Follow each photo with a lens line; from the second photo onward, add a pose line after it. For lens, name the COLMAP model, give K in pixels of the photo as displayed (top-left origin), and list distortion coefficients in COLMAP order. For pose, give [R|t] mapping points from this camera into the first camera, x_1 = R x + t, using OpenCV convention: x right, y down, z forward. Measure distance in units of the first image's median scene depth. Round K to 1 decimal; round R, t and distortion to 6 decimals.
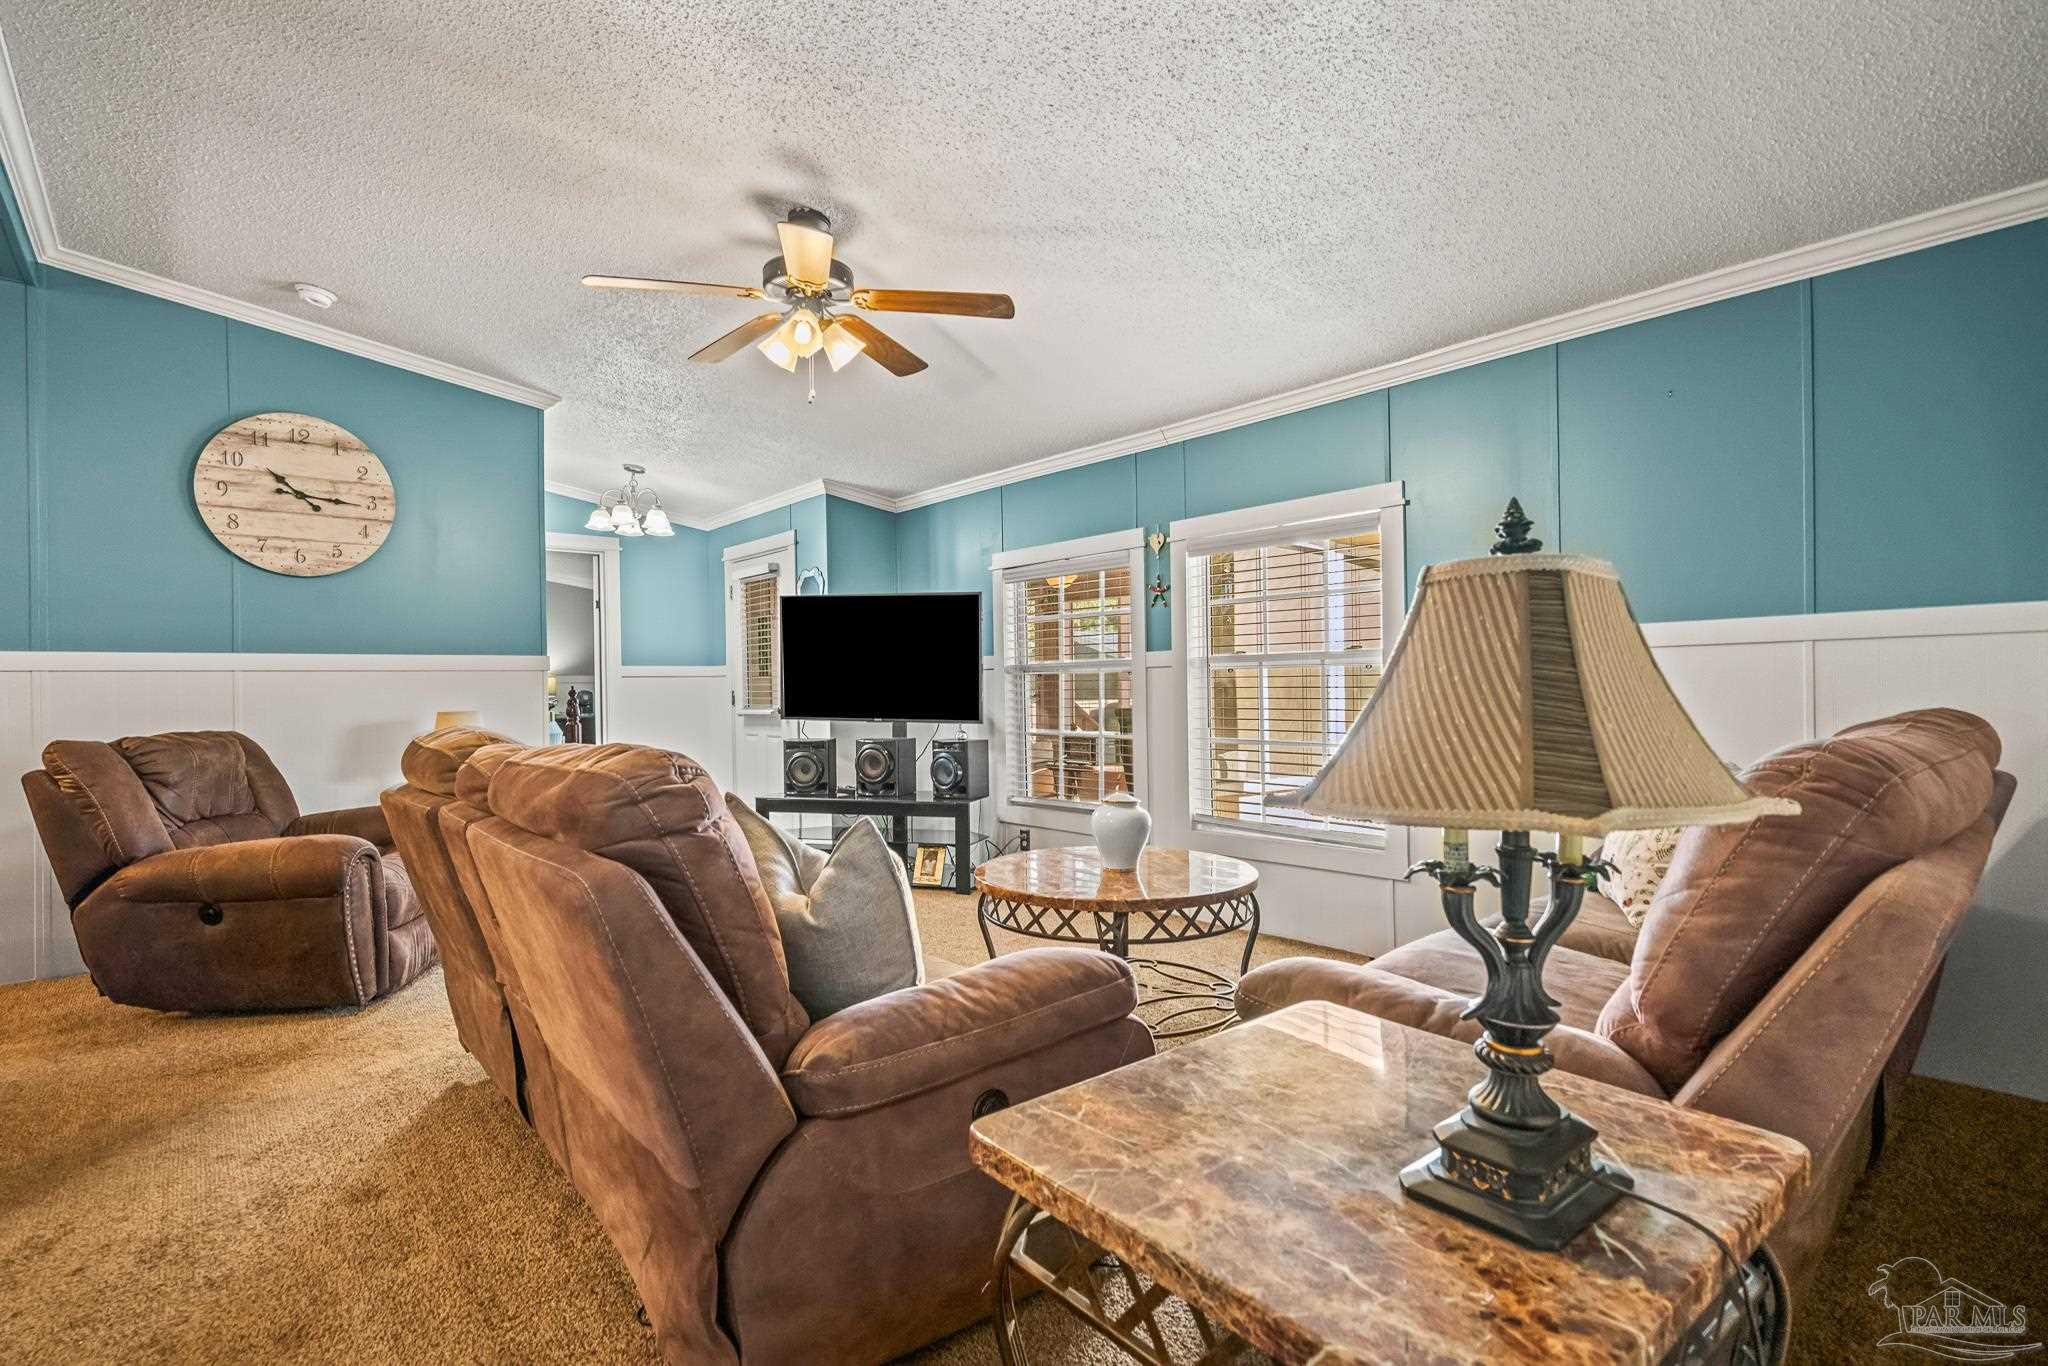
lens RADIAL K [[990.7, 0, 1028.3], [0, 990.7, 687.4], [0, 0, 1]] dist [0.003676, -0.000595]
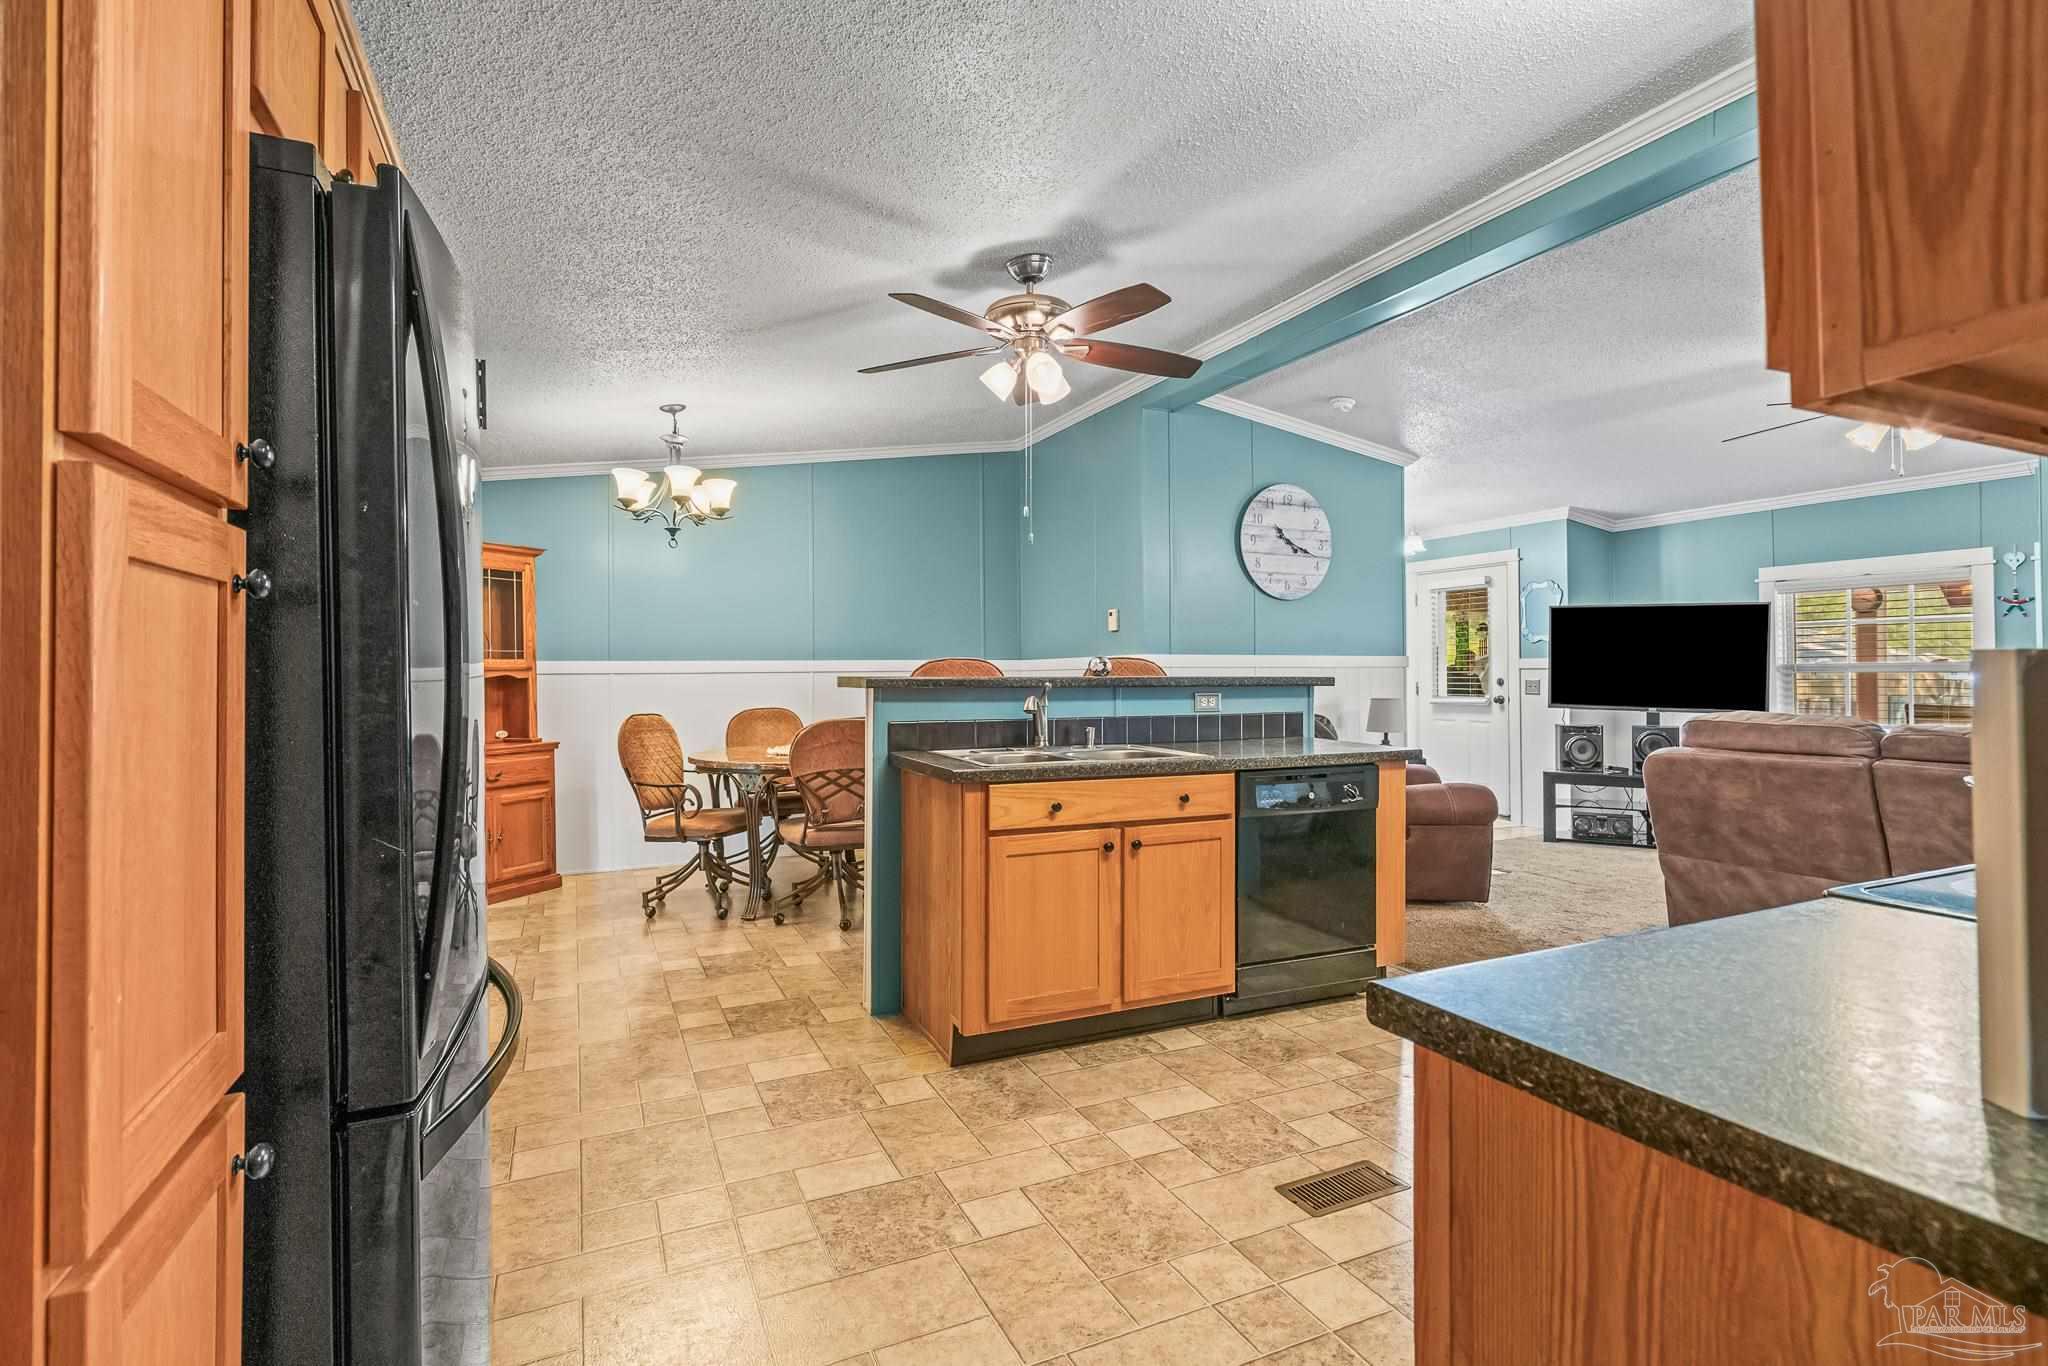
lens RADIAL K [[966.0, 0, 1017.8], [0, 966.0, 665.8], [0, 0, 1]] dist [-0.002968, 0.002411]
pose [[0.962028, 0.007569, -0.272847, -0.791244], [-0.010179, 0.999915, -0.008151, -0.004018], [0.272762, 0.010619, 0.962023, -0.452490]]
